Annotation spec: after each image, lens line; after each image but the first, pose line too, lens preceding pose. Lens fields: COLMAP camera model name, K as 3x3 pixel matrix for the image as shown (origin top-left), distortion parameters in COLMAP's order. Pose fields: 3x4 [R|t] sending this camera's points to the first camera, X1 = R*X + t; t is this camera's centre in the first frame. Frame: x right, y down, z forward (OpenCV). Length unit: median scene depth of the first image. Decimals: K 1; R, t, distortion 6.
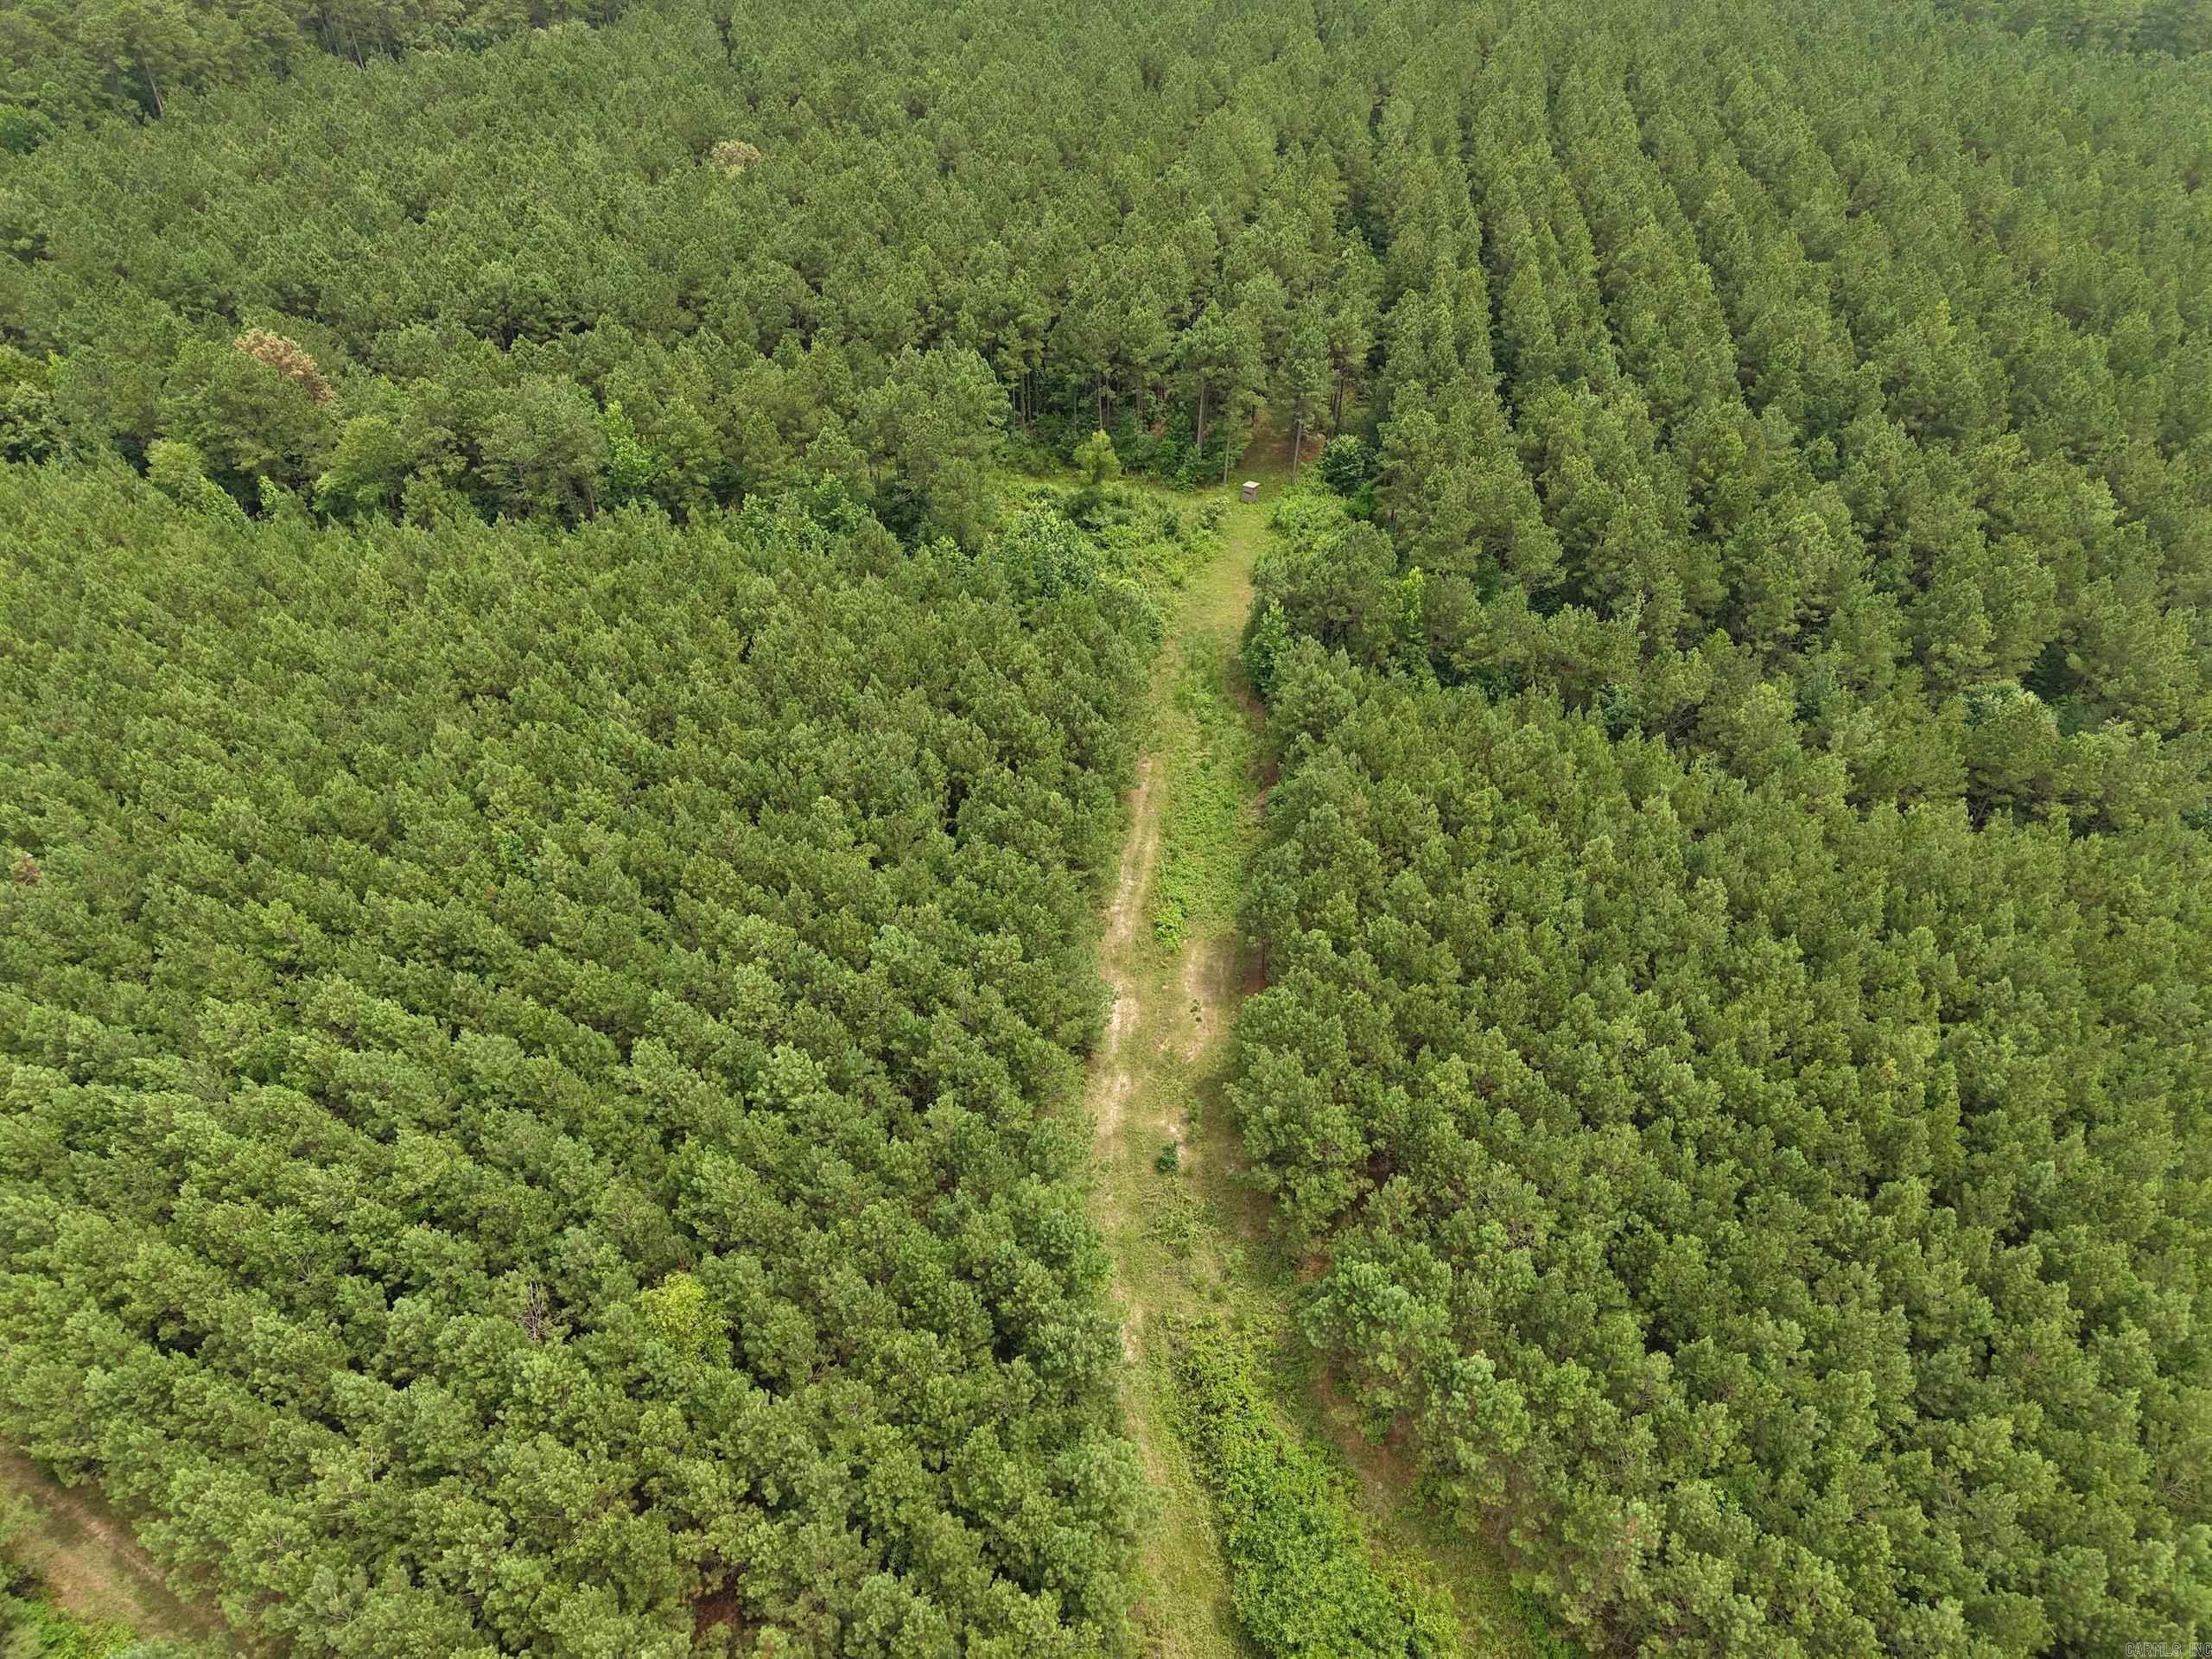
lens RADIAL K [[1510.5, 0, 1108.3], [0, 1510.5, 819.3], [0, 0, 1]] dist [0.050284, -0.035100]
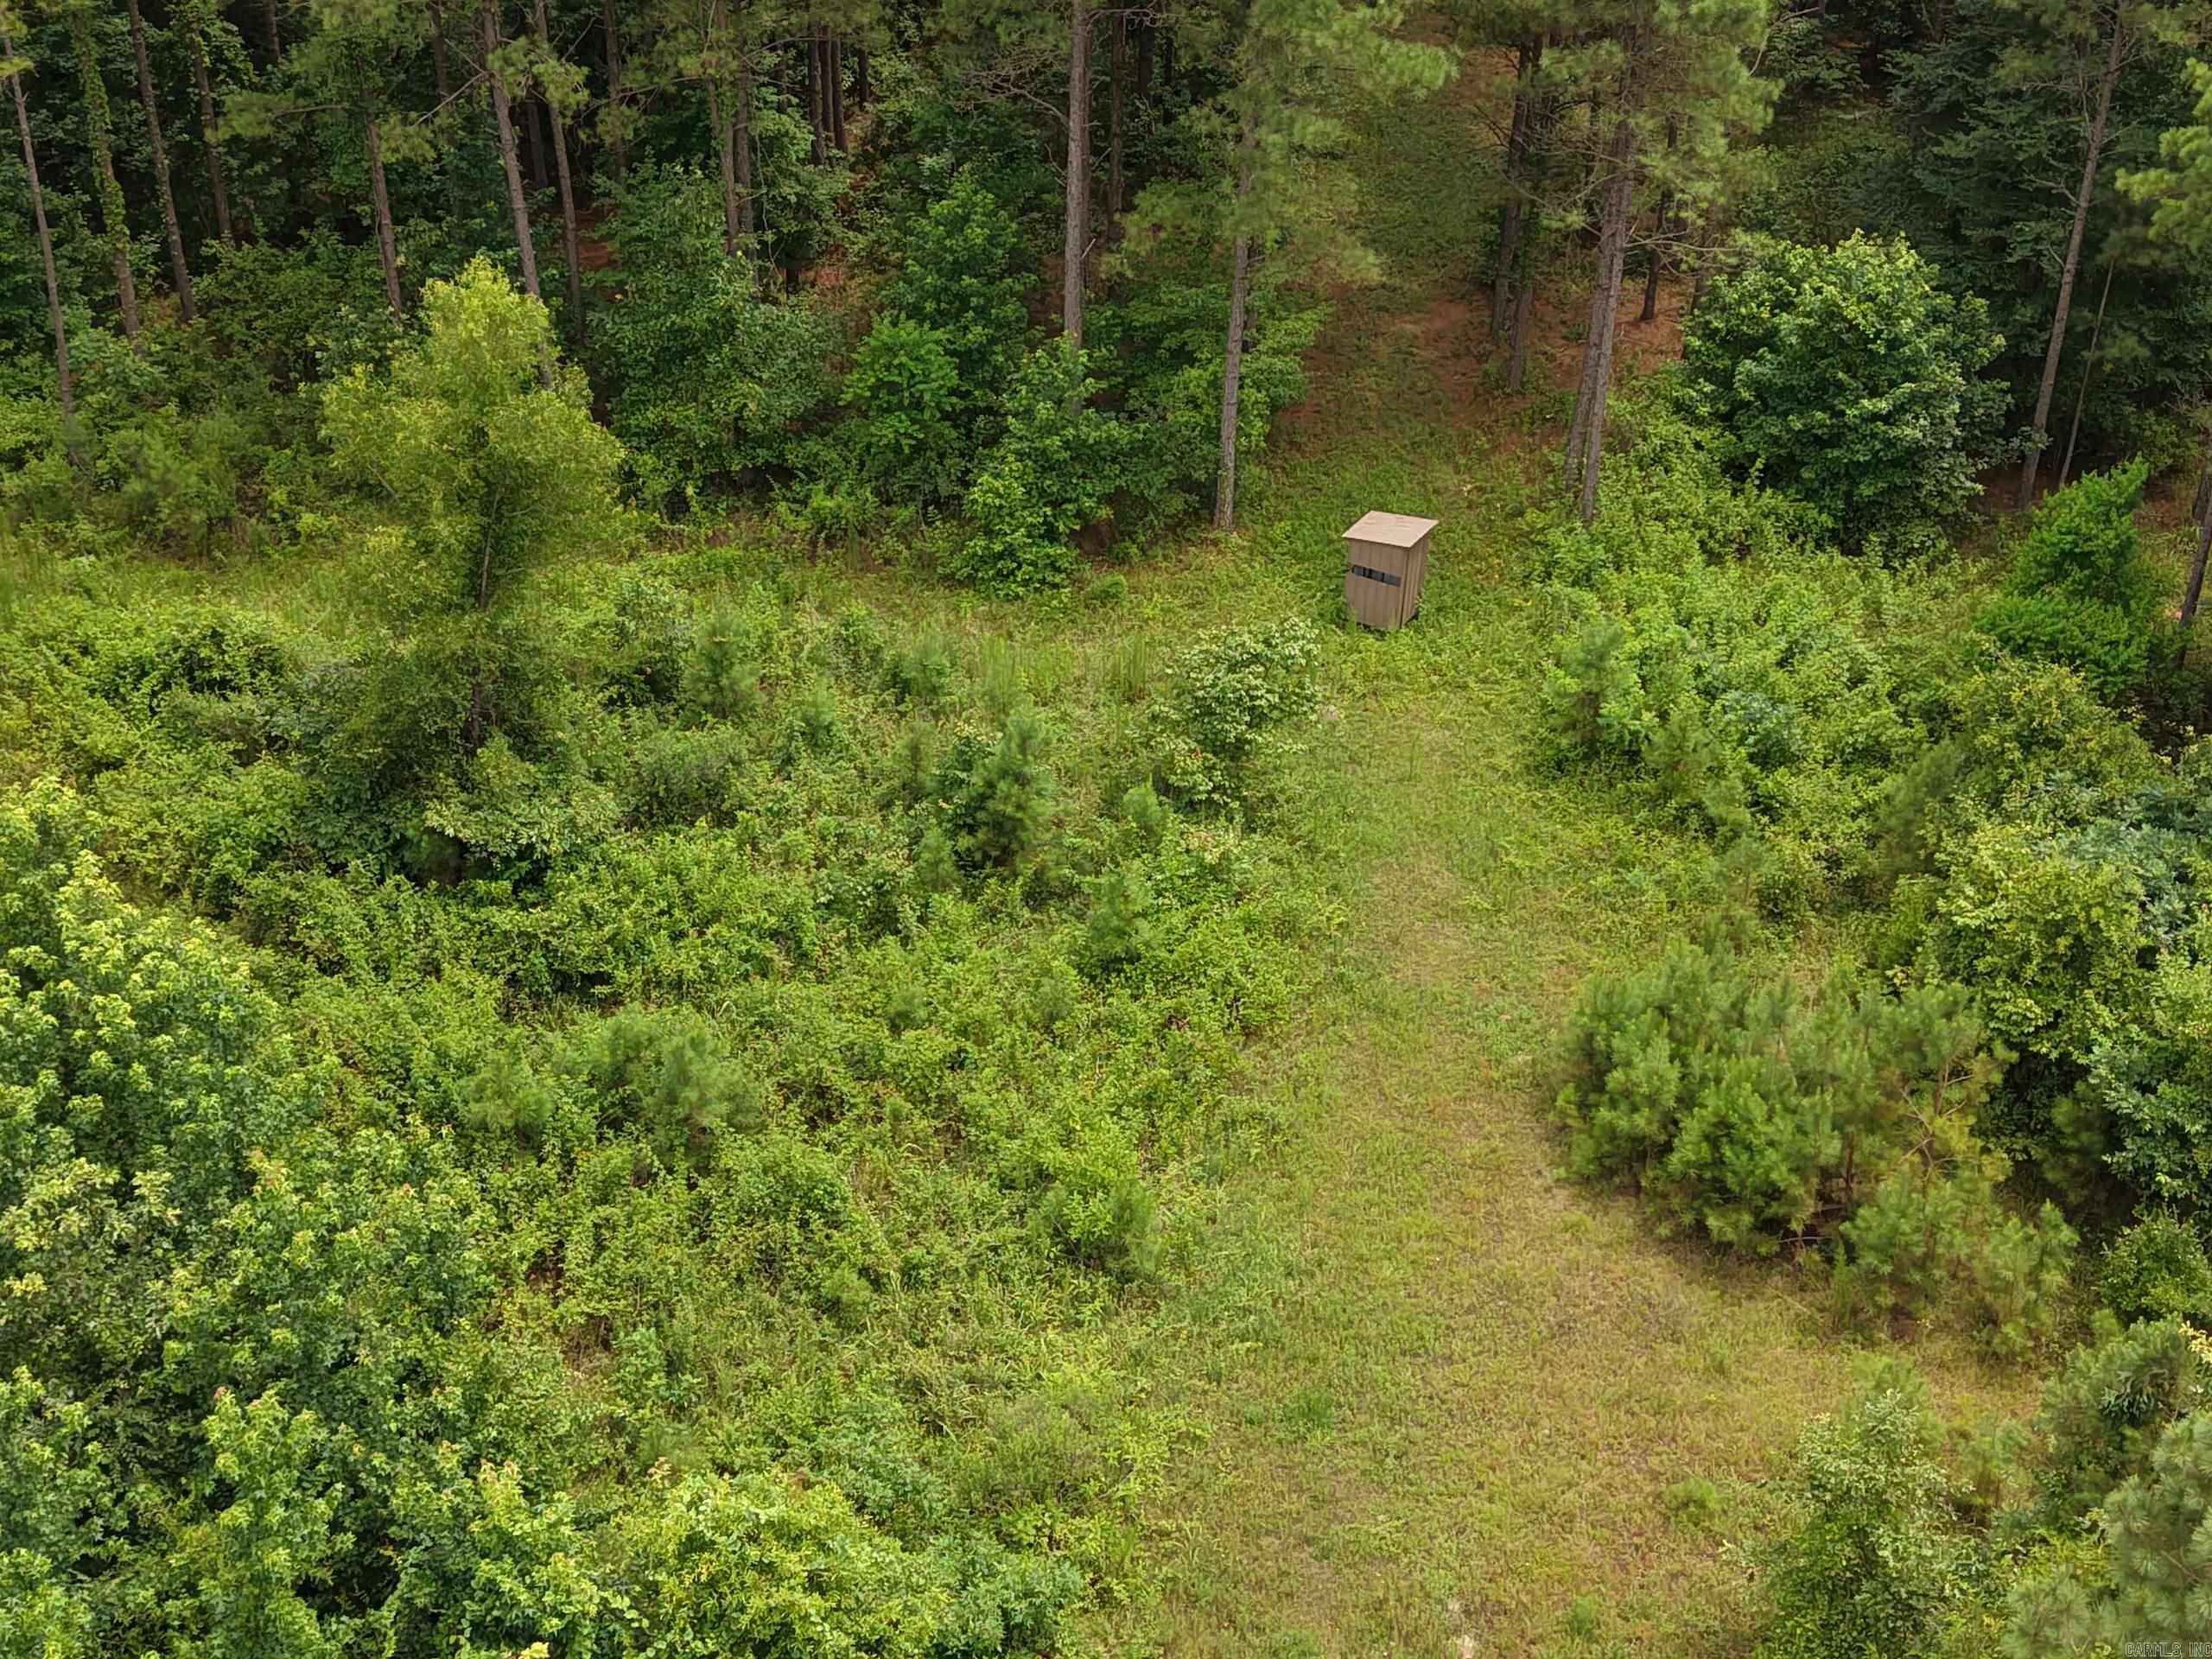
lens RADIAL K [[1510.5, 0, 1108.3], [0, 1510.5, 819.3], [0, 0, 1]] dist [0.050284, -0.035100]
pose [[0.975446, -0.110482, 0.190523, 0.022642], [0.110953, 0.993792, 0.008224, -0.191653], [-0.190248, 0.013117, 0.981648, 0.828396]]
